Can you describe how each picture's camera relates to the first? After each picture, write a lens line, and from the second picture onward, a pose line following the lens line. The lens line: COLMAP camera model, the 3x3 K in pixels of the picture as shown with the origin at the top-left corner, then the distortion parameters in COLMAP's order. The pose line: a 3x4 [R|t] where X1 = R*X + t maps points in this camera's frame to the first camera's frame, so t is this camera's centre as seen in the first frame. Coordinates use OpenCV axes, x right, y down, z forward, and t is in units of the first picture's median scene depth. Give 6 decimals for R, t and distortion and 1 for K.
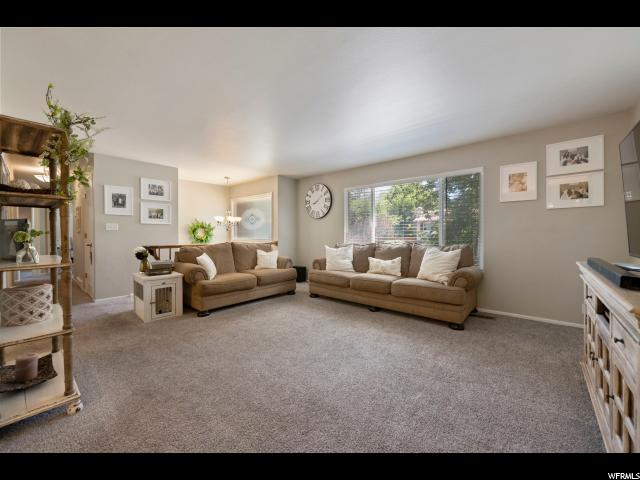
lens RADIAL K [[253.9, 0, 320.0], [0, 253.9, 240.0], [0, 0, 1]] dist [-0.000038, -0.000019]
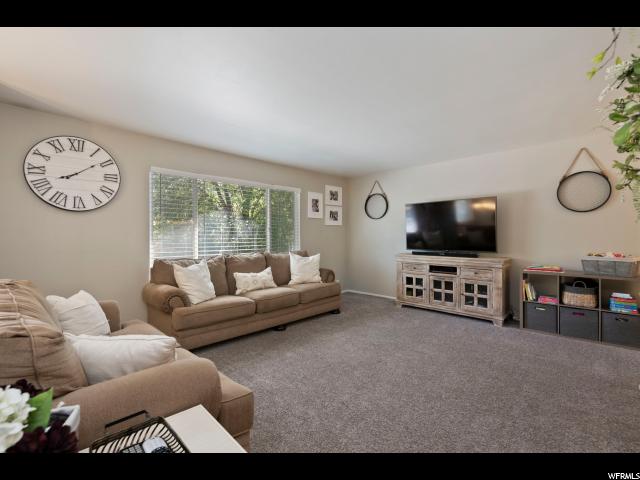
lens RADIAL K [[294.7, 0, 320.0], [0, 294.7, 240.0], [0, 0, 1]] dist [0.001540, 0.000162]
pose [[0.049909, 0.008187, 0.998720, -0.858428], [0.045092, 0.998928, -0.010442, -0.012052], [-0.997735, 0.045555, 0.049486, 0.878092]]
